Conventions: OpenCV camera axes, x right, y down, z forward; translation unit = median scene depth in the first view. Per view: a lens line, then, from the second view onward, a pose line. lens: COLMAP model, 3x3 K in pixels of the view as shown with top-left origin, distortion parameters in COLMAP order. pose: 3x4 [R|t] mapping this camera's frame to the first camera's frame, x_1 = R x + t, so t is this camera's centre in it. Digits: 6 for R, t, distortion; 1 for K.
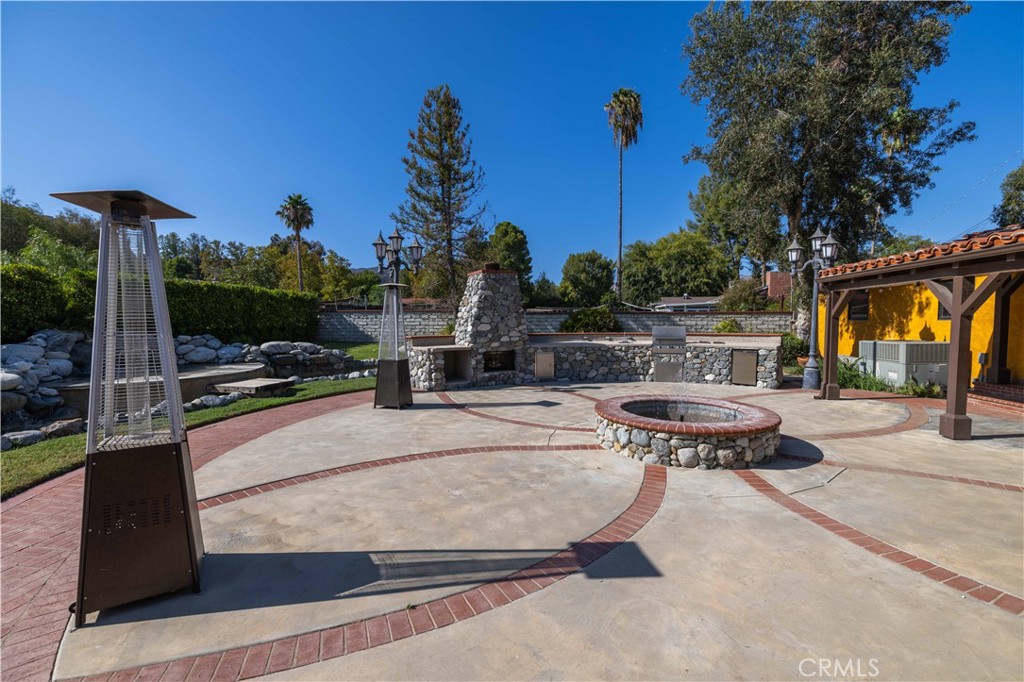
lens RADIAL K [[437.5, 0, 510.1], [0, 437.5, 354.7], [0, 0, 1]] dist [-0.002507, 0.001671]
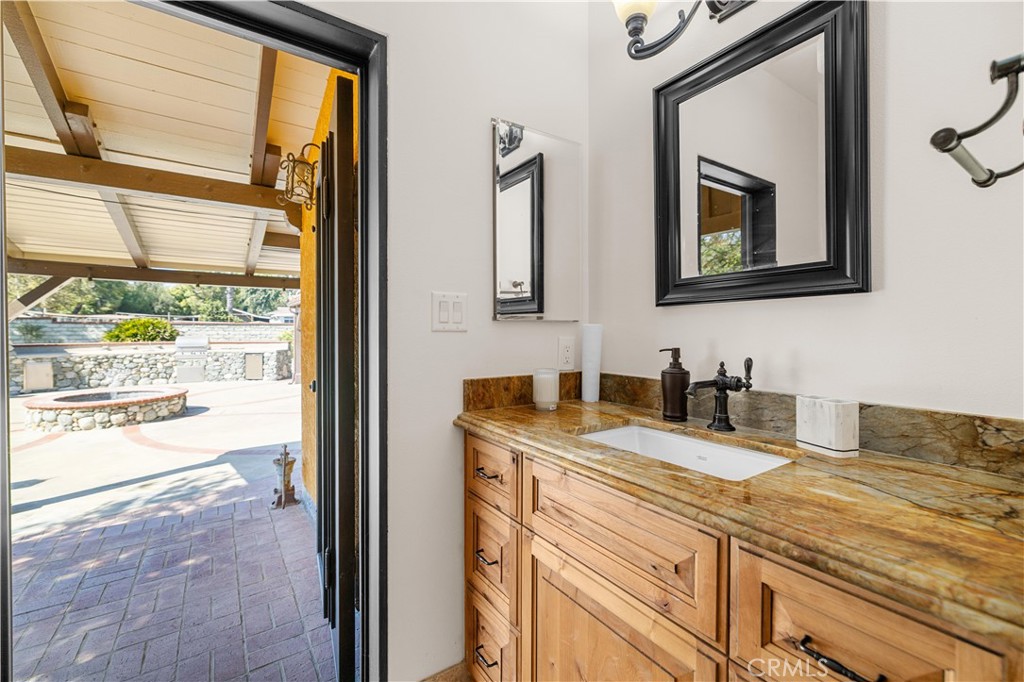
lens RADIAL K [[437.5, 0, 526.3], [0, 437.5, 328.0], [0, 0, 1]] dist [-0.002507, 0.001671]
pose [[0.724284, 0.006308, 0.689473, 0.257631], [0.049434, 0.996910, -0.061051, 0.040443], [-0.687727, 0.078301, 0.721734, -0.646441]]
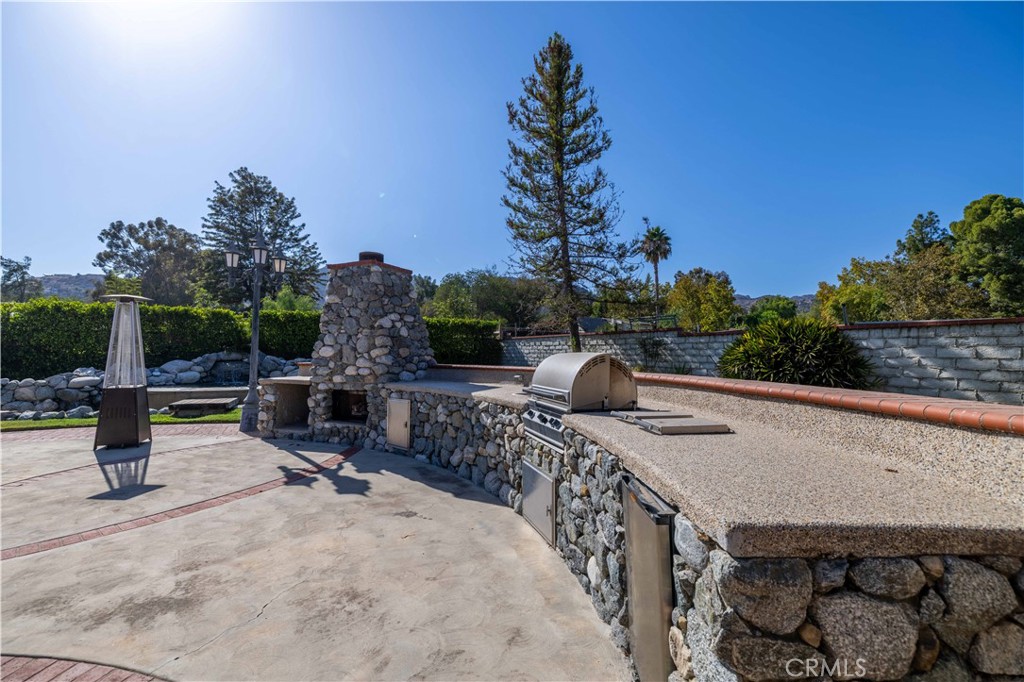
lens RADIAL K [[437.5, 0, 515.8], [0, 437.5, 350.7], [0, 0, 1]] dist [-0.002507, 0.001671]
pose [[0.599910, 0.002365, -0.800064, 0.779452], [-0.070600, 0.996251, -0.049994, -0.063080], [0.796947, 0.086476, 0.597828, 1.026834]]
